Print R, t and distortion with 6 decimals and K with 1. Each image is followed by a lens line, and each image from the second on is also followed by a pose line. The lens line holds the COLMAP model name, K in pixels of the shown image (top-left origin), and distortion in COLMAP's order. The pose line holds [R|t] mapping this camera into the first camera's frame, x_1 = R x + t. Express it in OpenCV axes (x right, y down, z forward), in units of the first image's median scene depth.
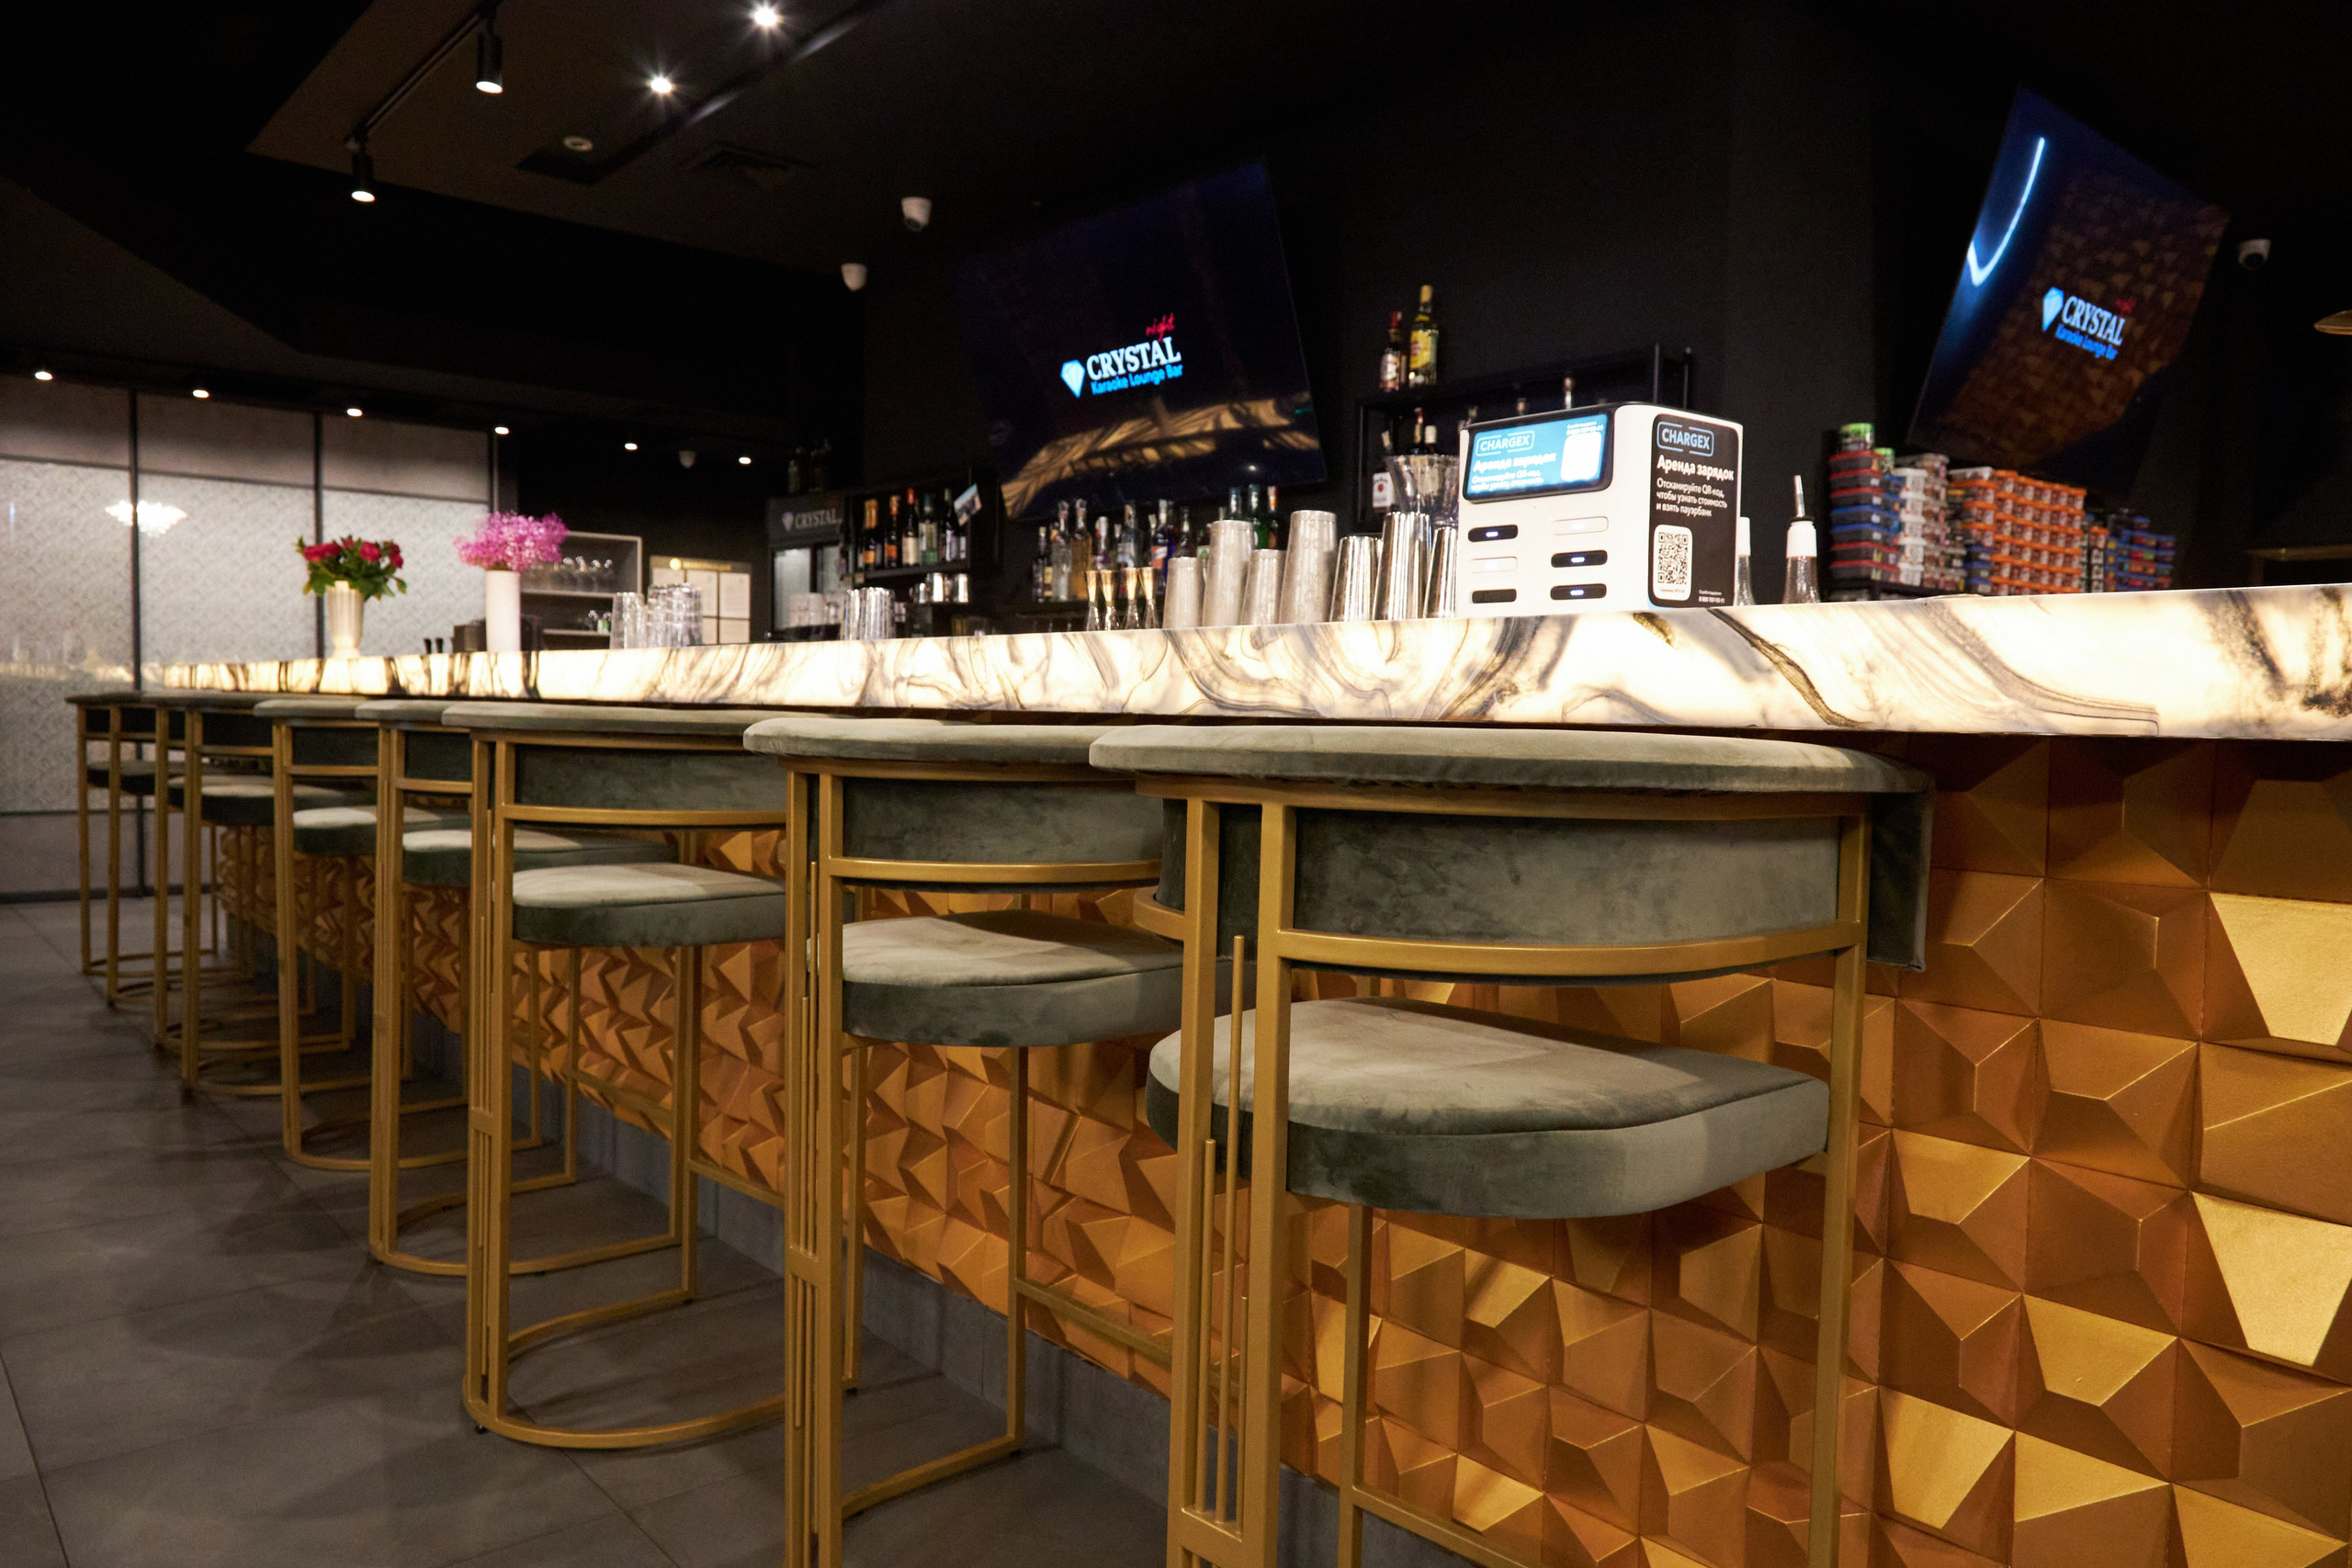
lens RADIAL K [[1592.1, 0, 1180.5], [0, 1592.1, 799.3], [0, 0, 1]] dist [-0.004563, 0.006806]
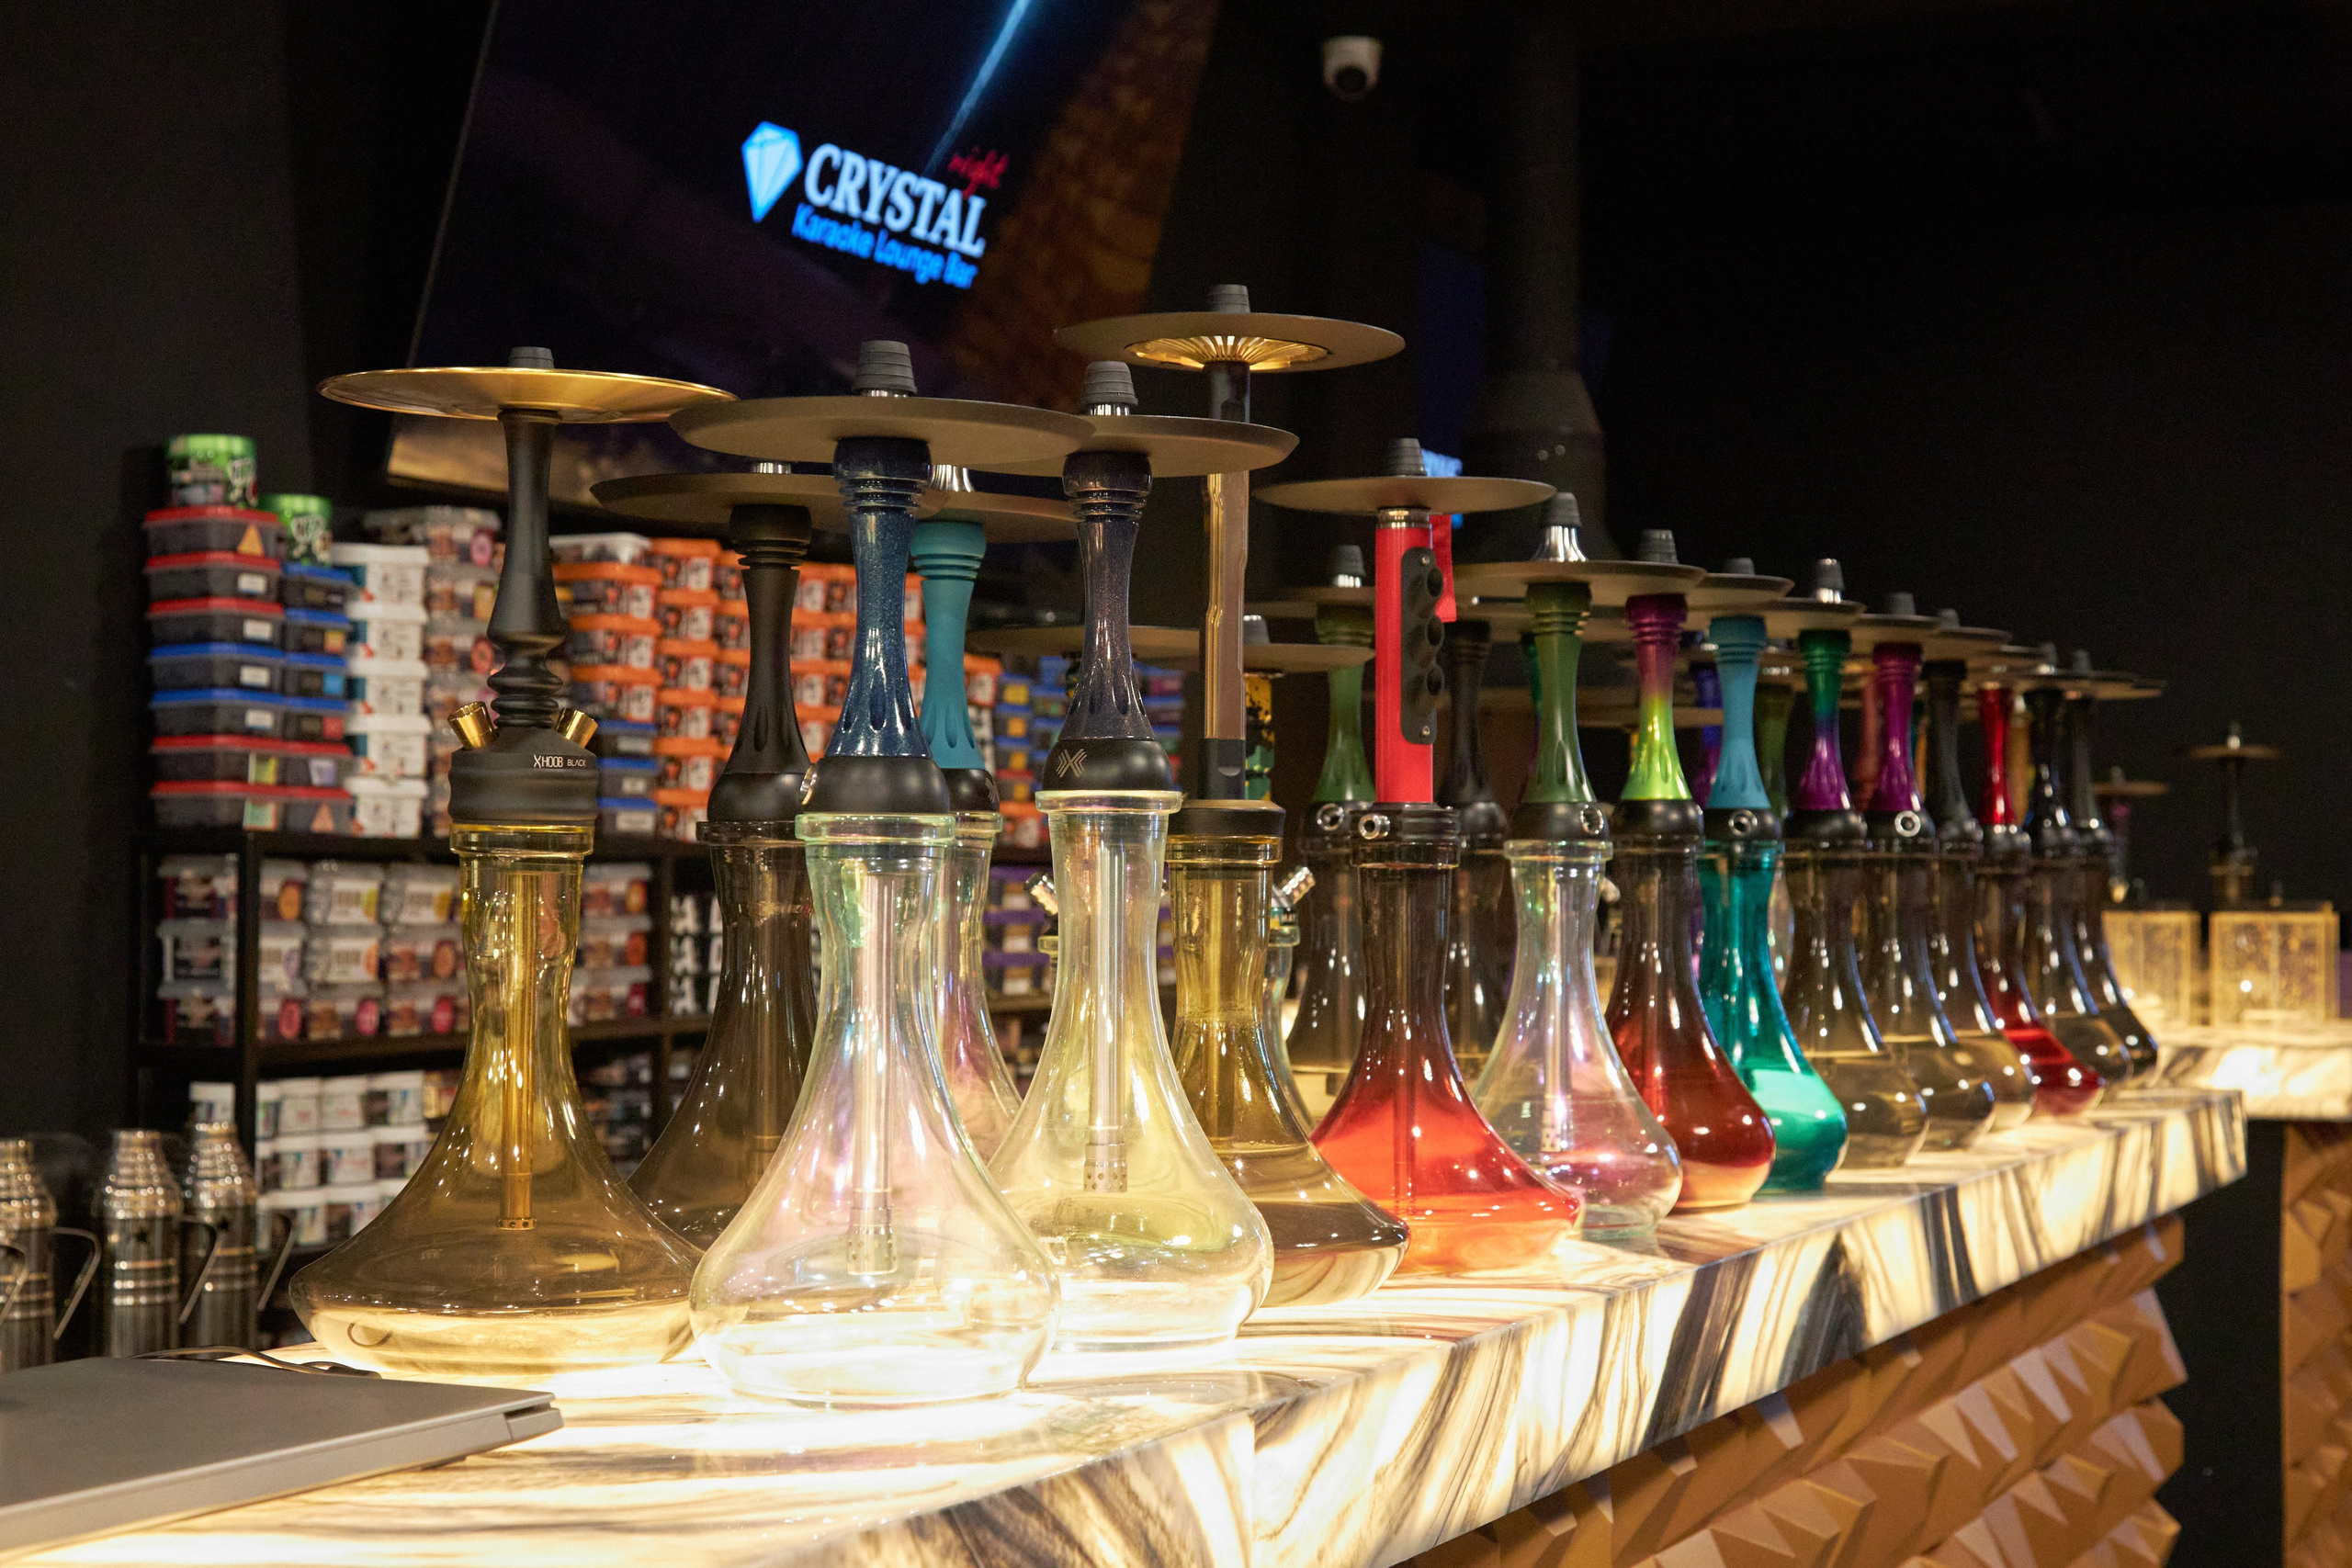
lens RADIAL K [[3541.1, 0, 1199.8], [0, 3541.1, 789.4], [0, 0, 1]] dist [-0.050090, 0.000000]
pose [[0.914397, -0.001915, 0.404814, 0.266391], [0.034242, 0.996771, -0.072631, -0.068846], [-0.403368, 0.080275, 0.911510, 0.098222]]
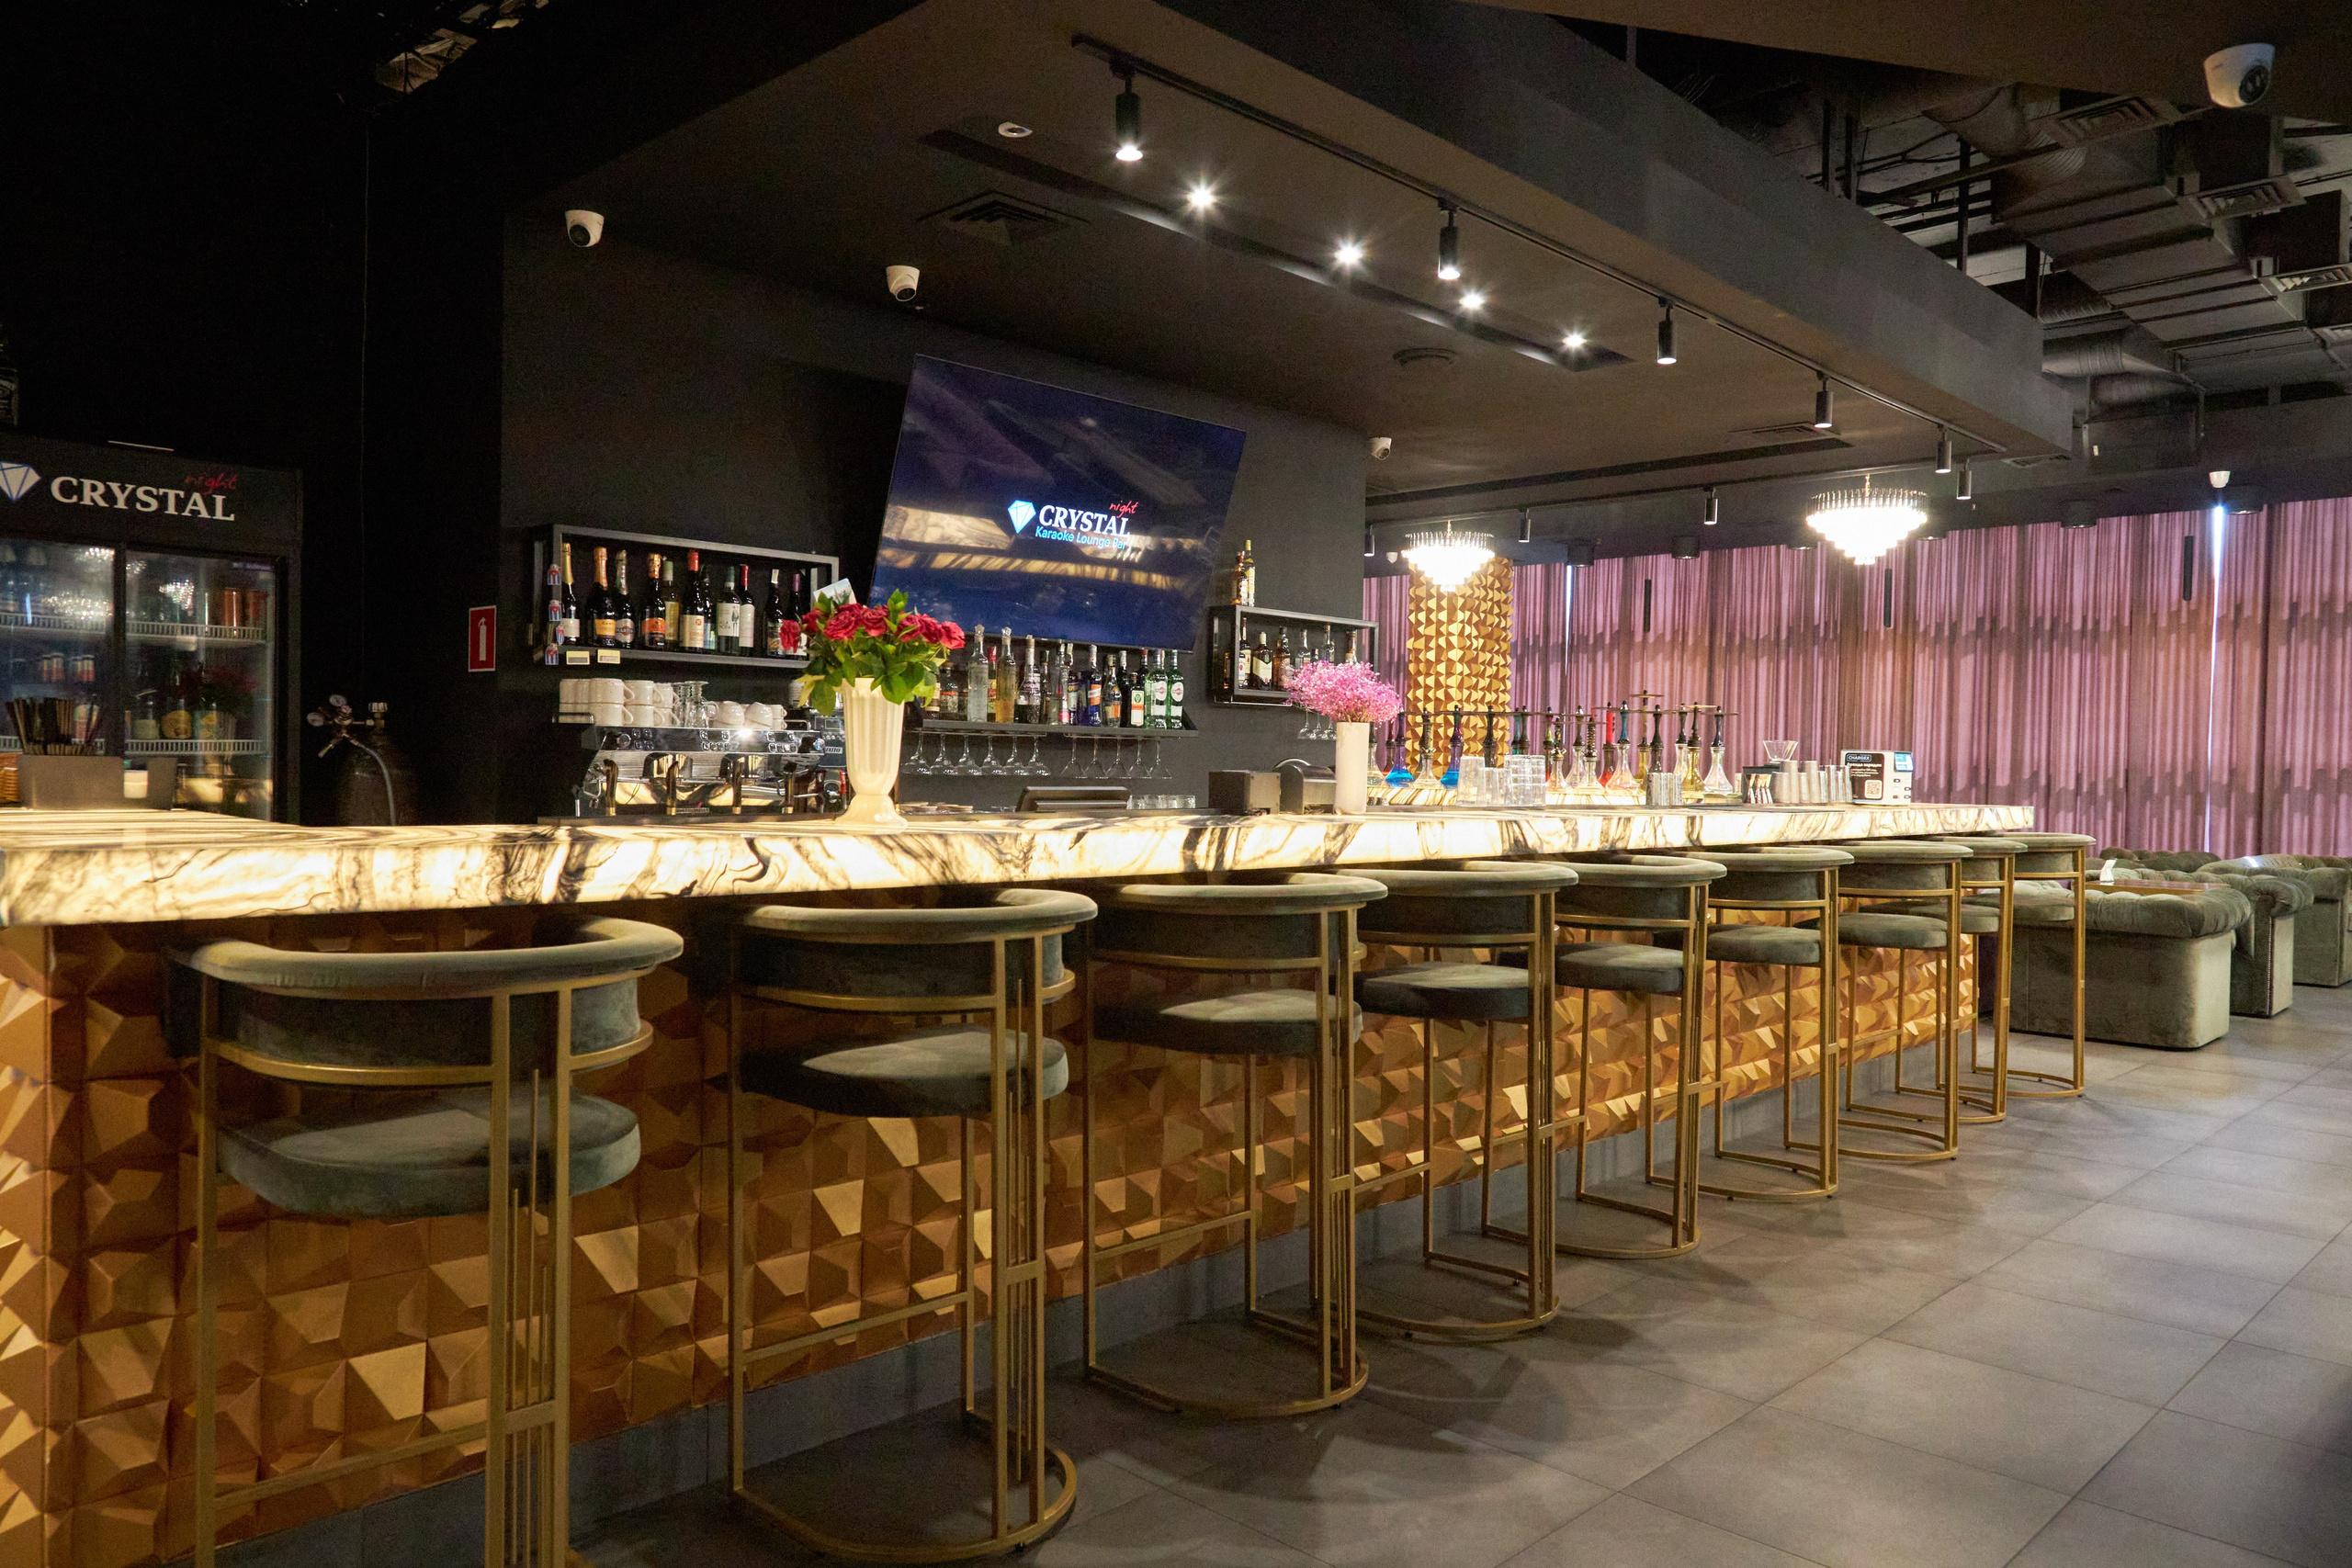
lens RADIAL K [[1592.1, 0, 1166.9], [0, 1592.1, 783.2], [0, 0, 1]] dist [-0.004563, 0.006806]
pose [[-0.064793, -0.035780, 0.997257, -1.346604], [0.037362, 0.998569, 0.038255, -0.143692], [-0.997199, 0.039738, -0.063364, 1.146810]]
